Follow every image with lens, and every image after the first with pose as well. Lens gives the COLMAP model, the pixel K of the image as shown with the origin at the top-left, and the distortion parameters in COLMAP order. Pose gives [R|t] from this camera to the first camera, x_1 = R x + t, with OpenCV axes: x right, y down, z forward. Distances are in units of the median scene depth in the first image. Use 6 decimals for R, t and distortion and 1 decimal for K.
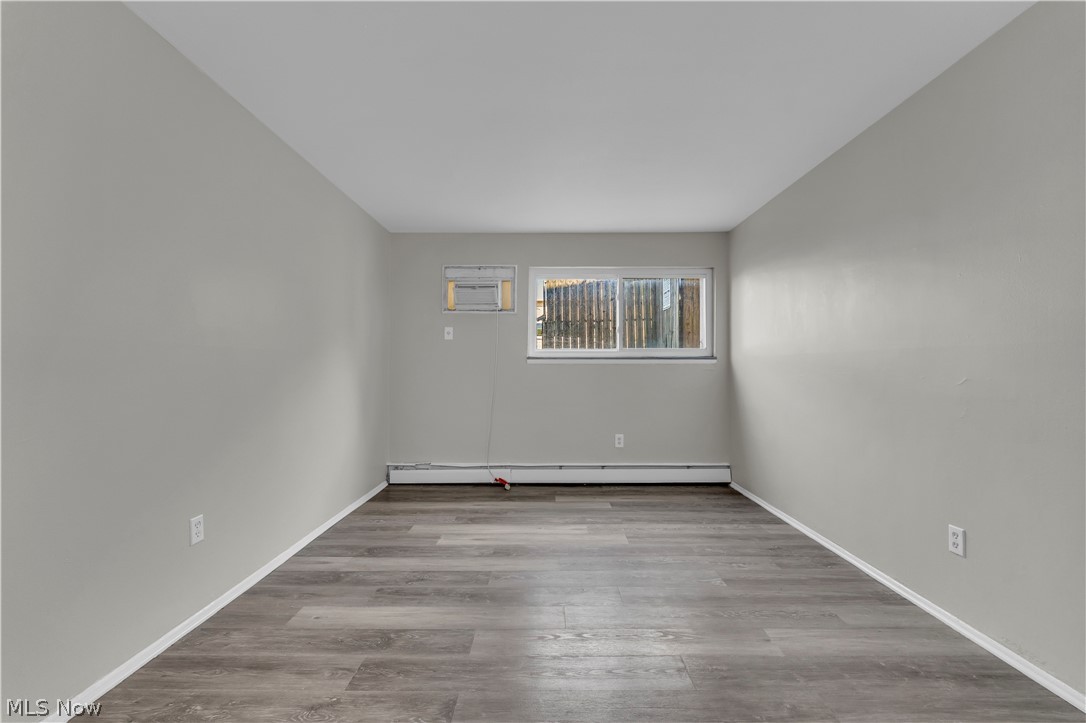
lens RADIAL K [[442.6, 0, 543.0], [0, 442.6, 361.5], [0, 0, 1]] dist [0.000284, -0.000082]
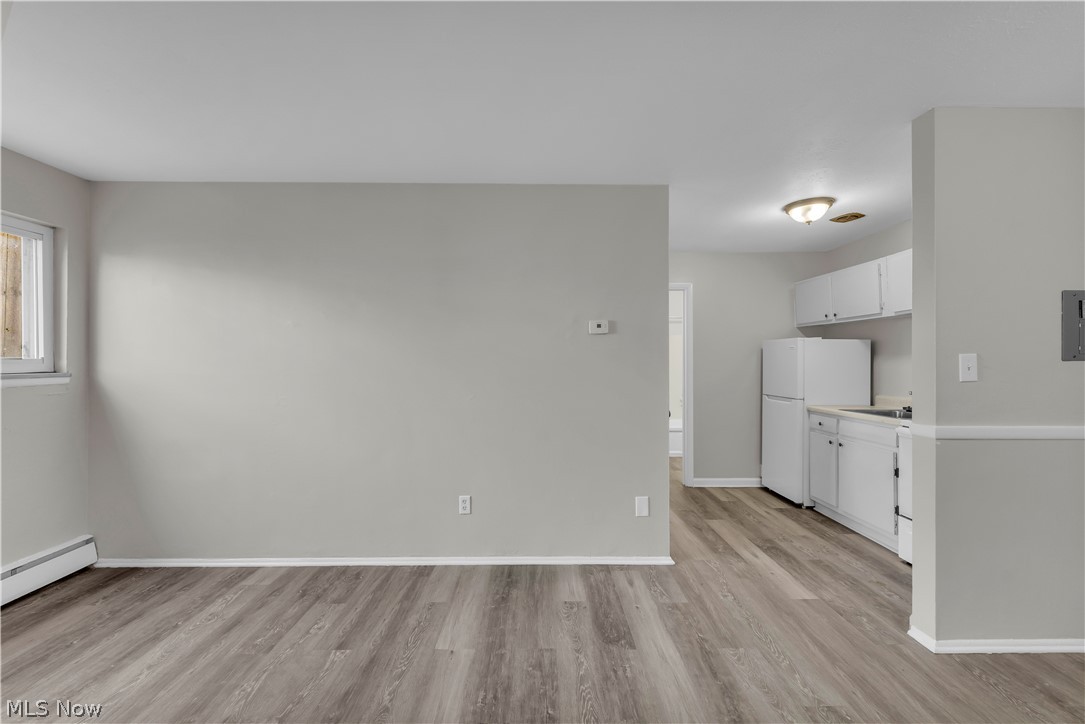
lens RADIAL K [[441.2, 0, 542.5], [0, 441.2, 362.0], [0, 0, 1]] dist [-0.000196, -0.000047]
pose [[-0.014294, -0.001328, 0.999897, -0.540703], [-0.012786, 0.999918, 0.001146, -0.078769], [-0.999816, -0.012769, -0.014310, 0.757011]]
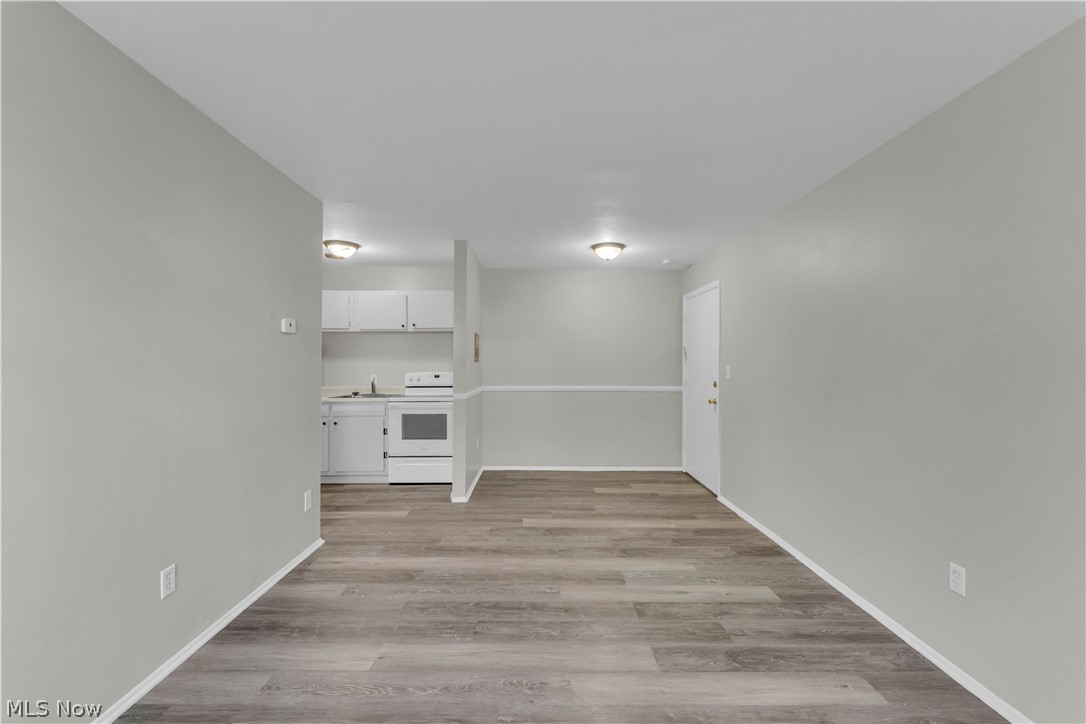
lens RADIAL K [[442.6, 0, 543.0], [0, 442.6, 362.0], [0, 0, 1]] dist [0.000284, -0.000082]
pose [[-0.999751, -0.008206, -0.020727, 0.134632], [-0.007898, 0.999858, -0.014897, -0.067052], [0.020846, -0.014730, -0.999674, 1.967710]]
